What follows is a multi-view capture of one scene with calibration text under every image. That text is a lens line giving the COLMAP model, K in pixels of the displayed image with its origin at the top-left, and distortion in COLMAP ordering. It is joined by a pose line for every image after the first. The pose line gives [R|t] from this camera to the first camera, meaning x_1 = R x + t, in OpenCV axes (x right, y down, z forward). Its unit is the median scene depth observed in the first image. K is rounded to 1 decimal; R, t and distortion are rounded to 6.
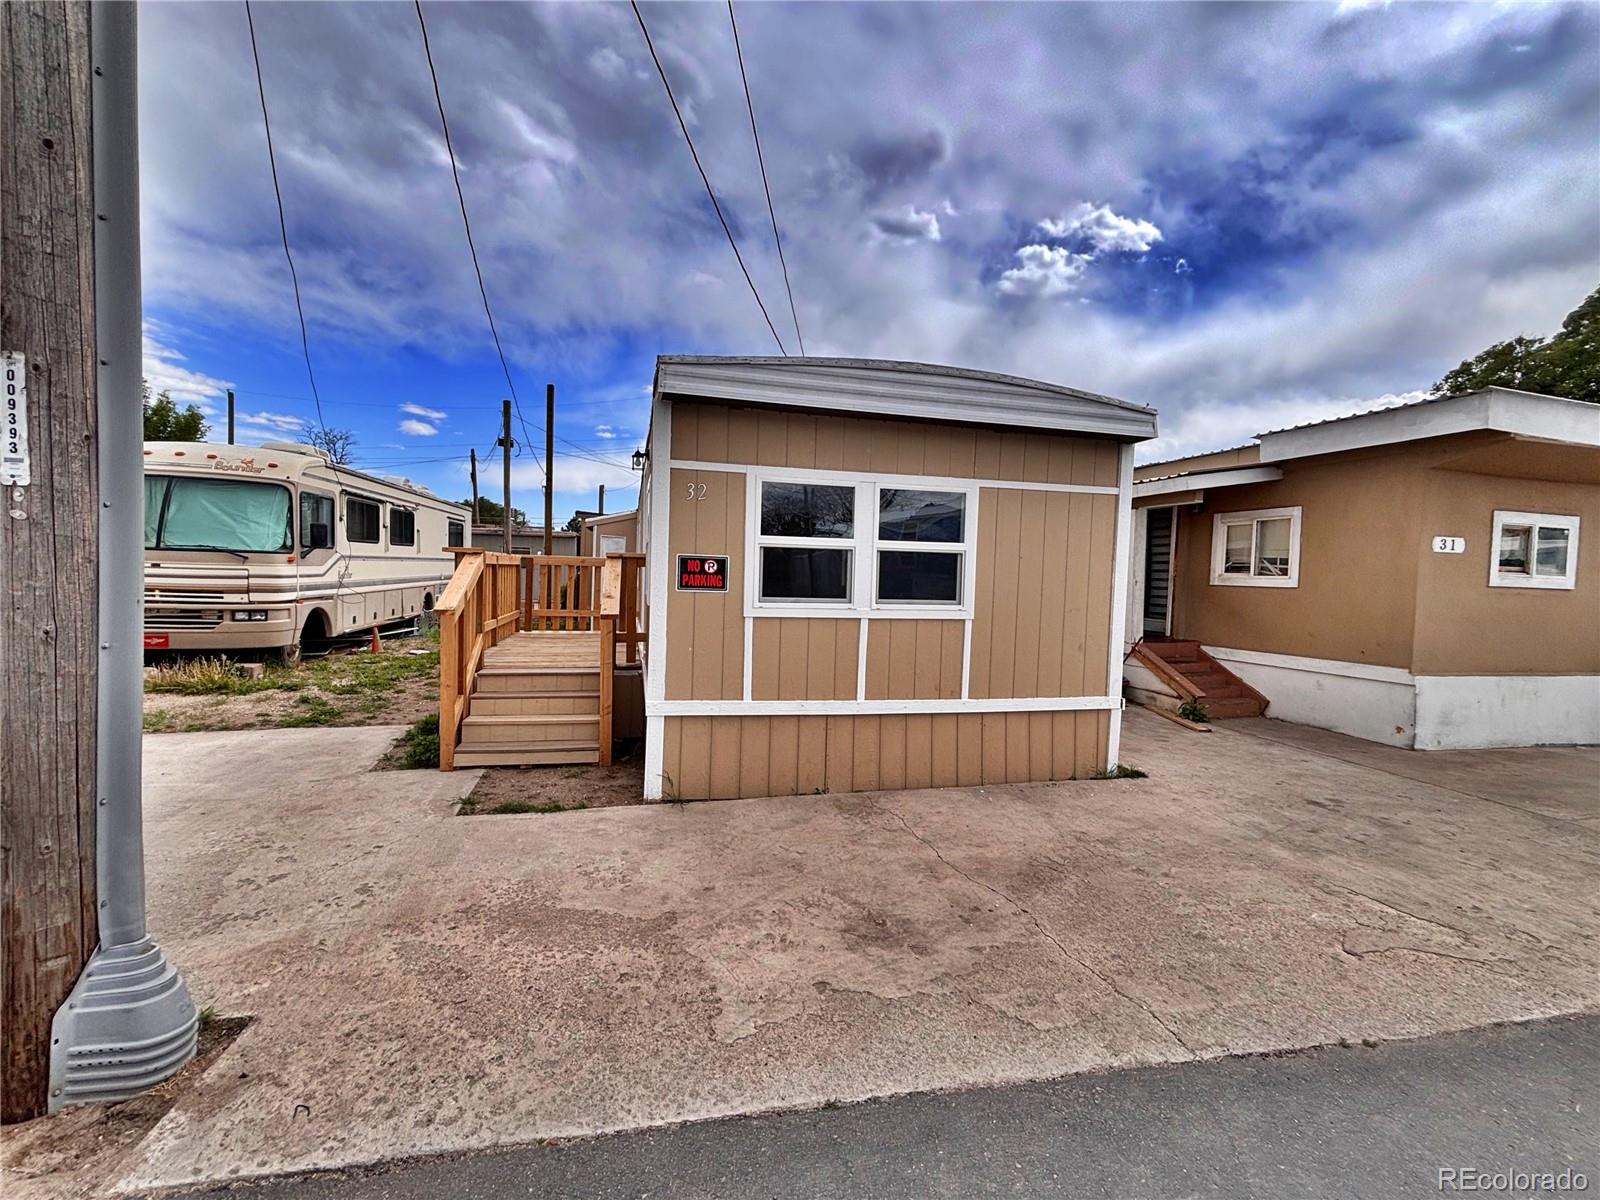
lens RADIAL K [[678.0, 0, 800.0], [0, 678.0, 600.0], [0, 0, 1]] dist [-0.002626, -0.000124]
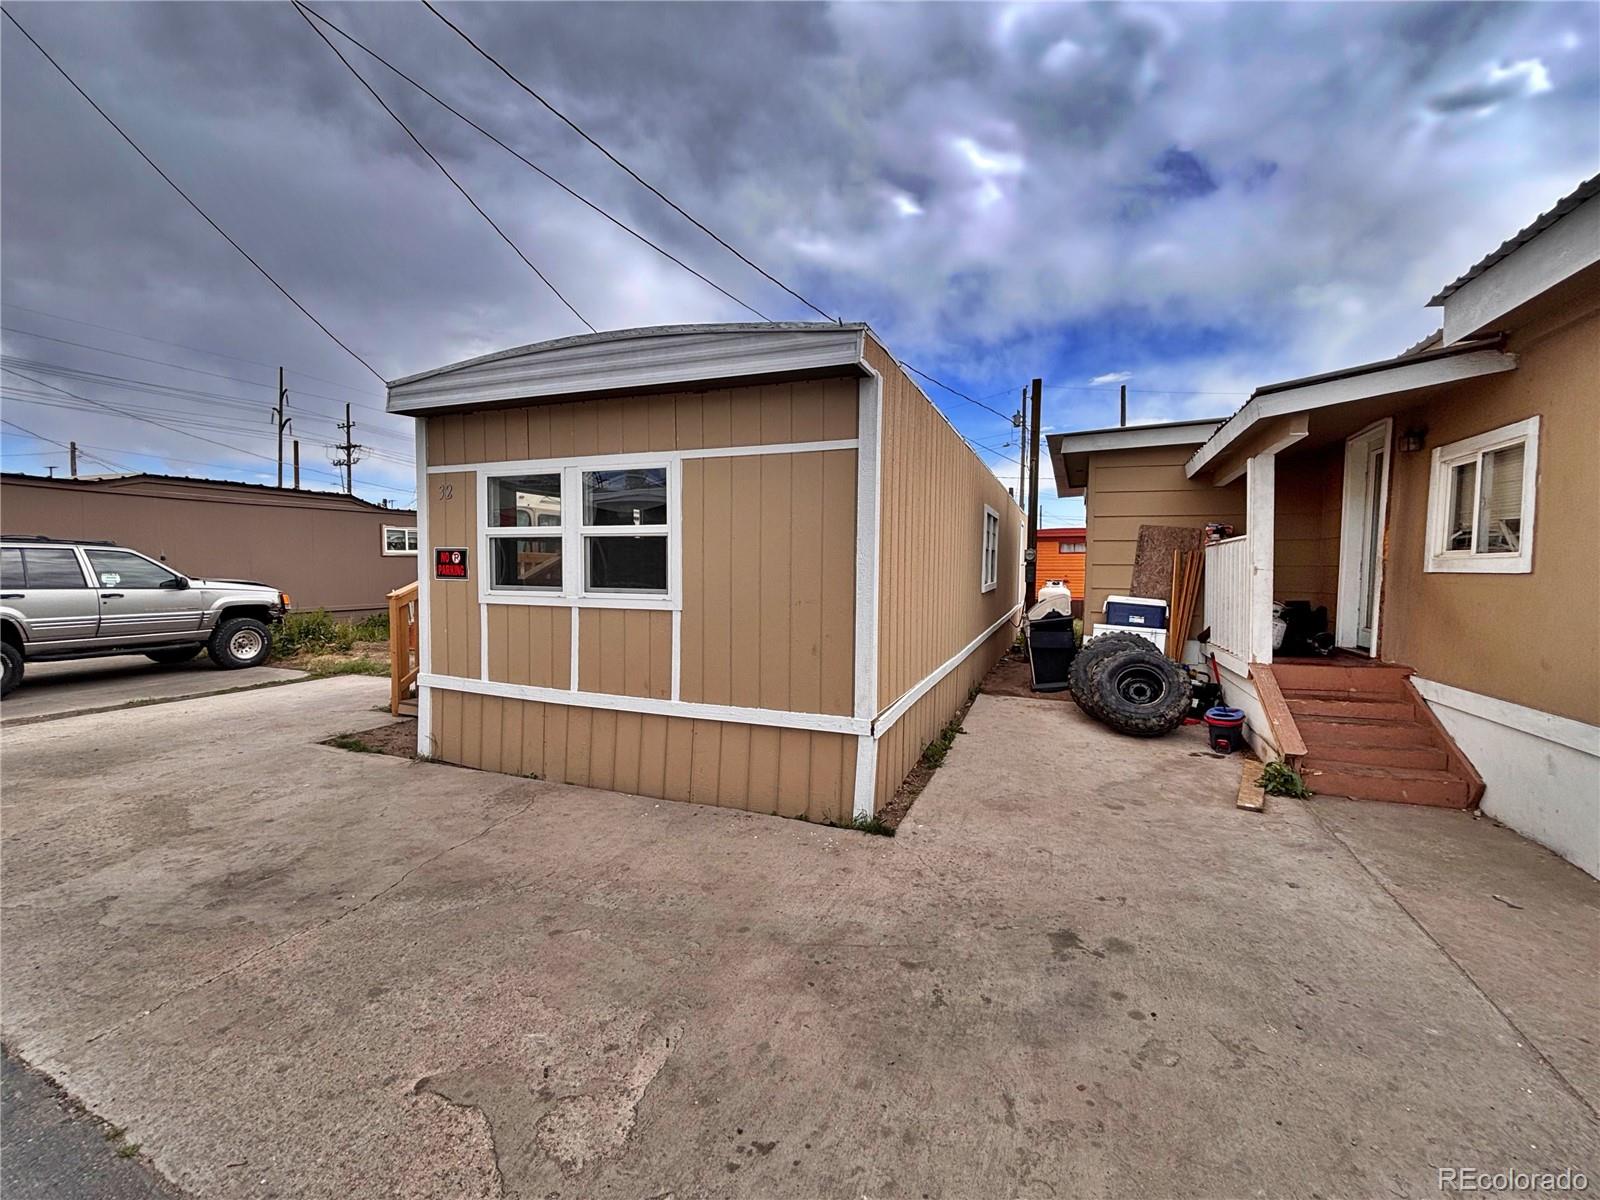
lens RADIAL K [[668.9, 0, 800.0], [0, 668.9, 600.0], [0, 0, 1]] dist [-0.000646, 0.000300]
pose [[0.810009, 0.008915, -0.586349, 0.946746], [-0.010917, 0.999940, 0.000122, 0.013862], [0.586315, 0.006302, 0.810058, 0.415485]]
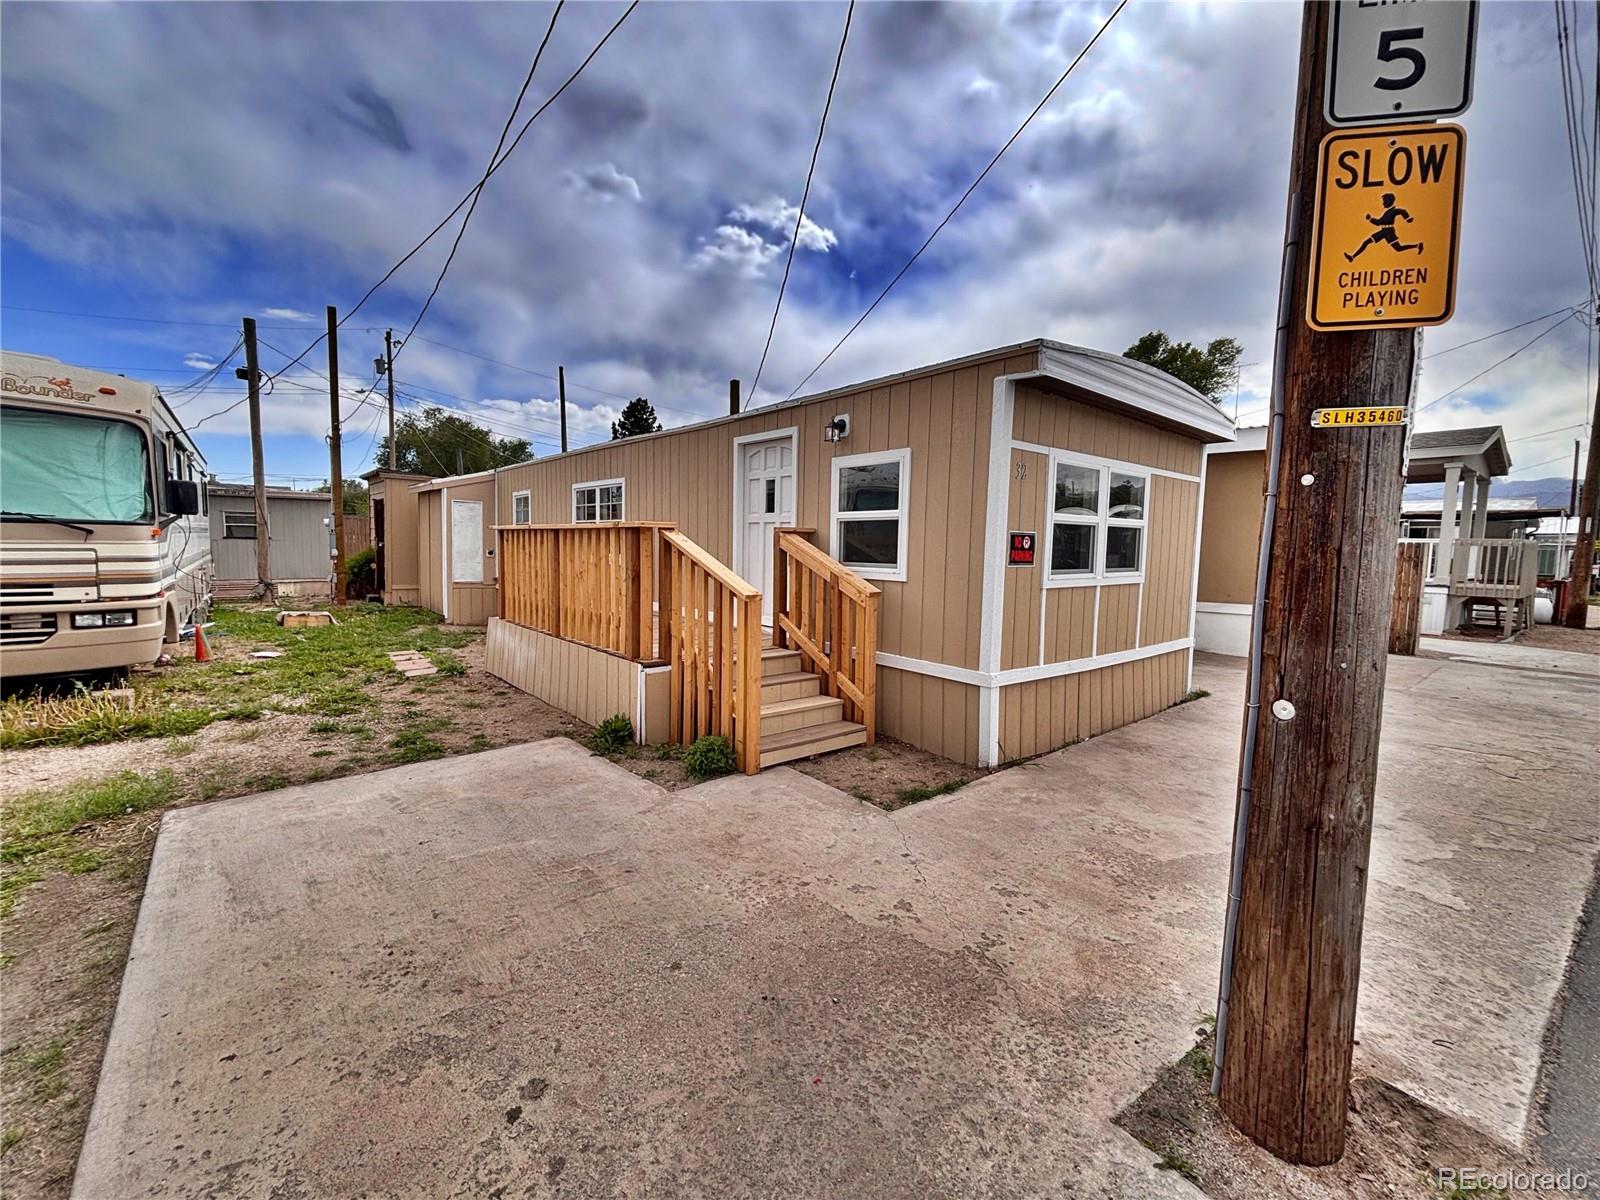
lens RADIAL K [[656.8, 0, 821.1], [0, 656.8, 596.6], [0, 0, 1]] dist [0.000445, -0.000184]
pose [[0.897617, -0.047134, 0.438248, -0.844451], [0.026448, 0.998234, 0.053191, -0.026617], [-0.439981, -0.036154, 0.897279, 0.204939]]
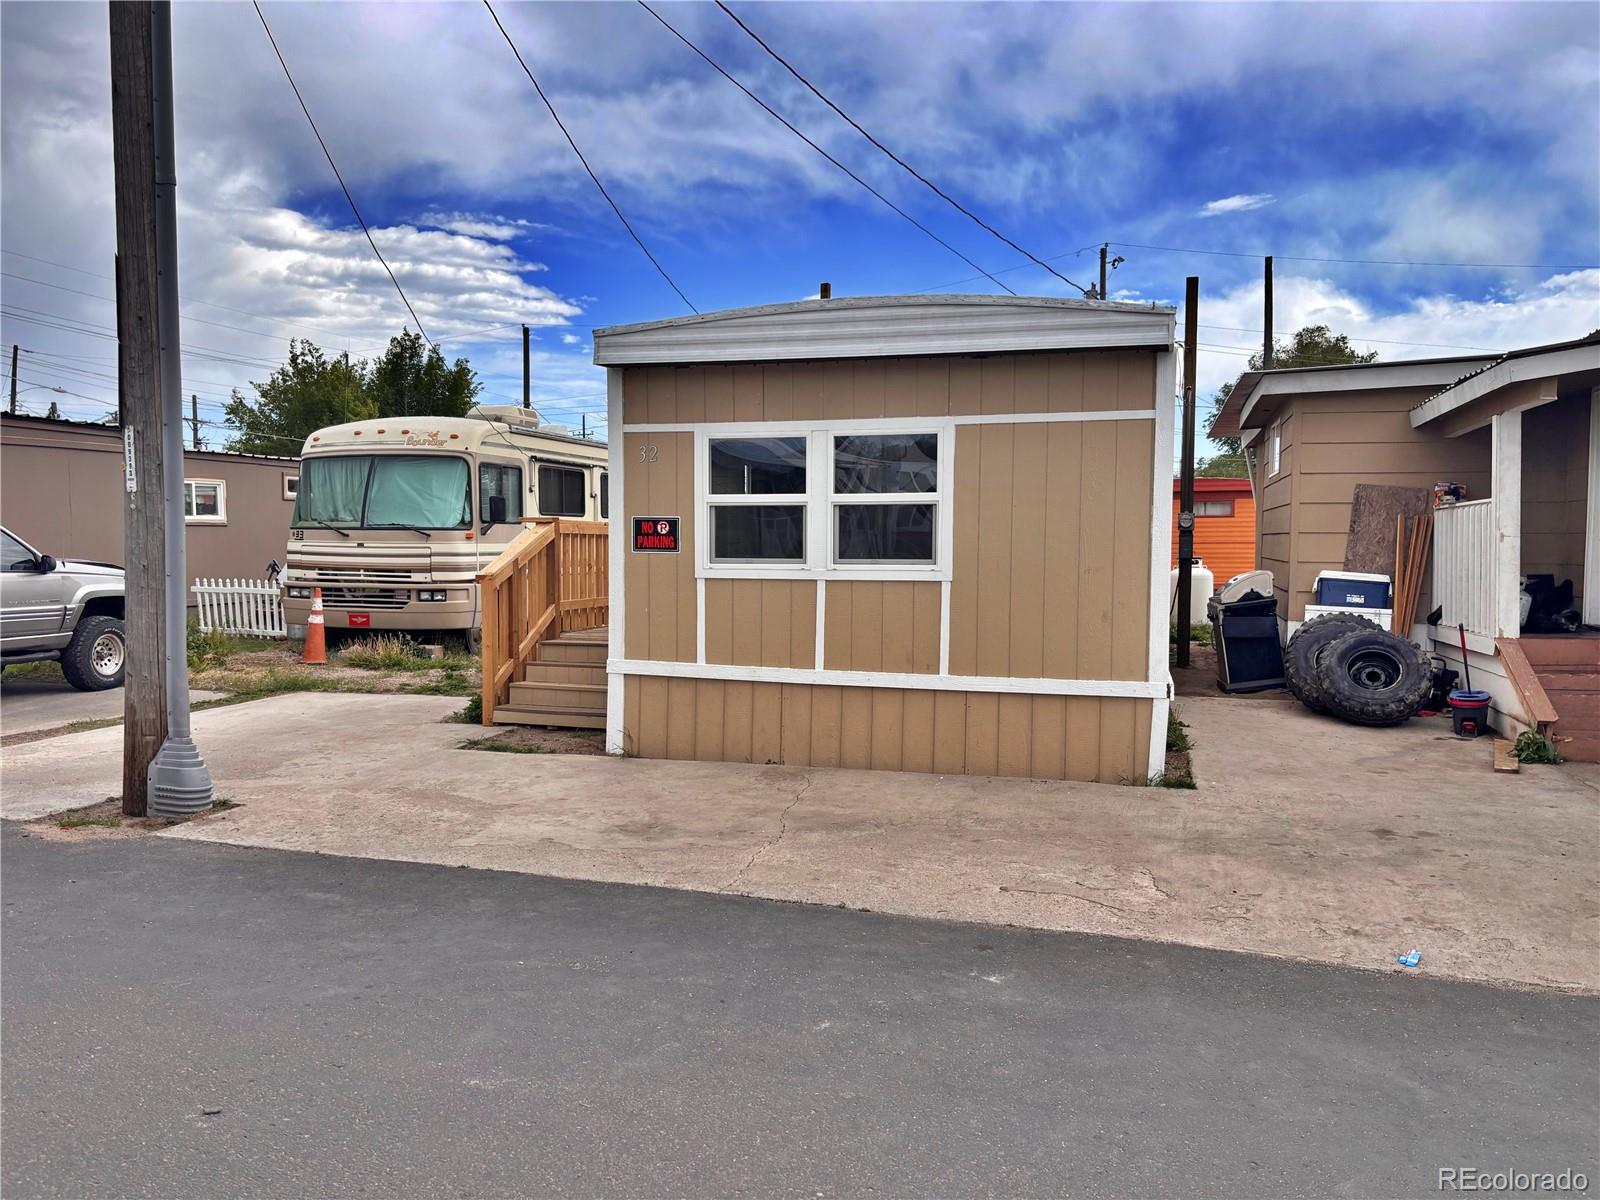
lens RADIAL K [[1214.2, 0, 794.3], [0, 1214.2, 611.3], [0, 0, 1]] dist [0.030587, -0.005633]
pose [[0.868752, 0.004416, -0.495227, 0.894572], [-0.000951, 0.999973, 0.007250, 0.059579], [0.495246, -0.005827, 0.868733, -0.451641]]
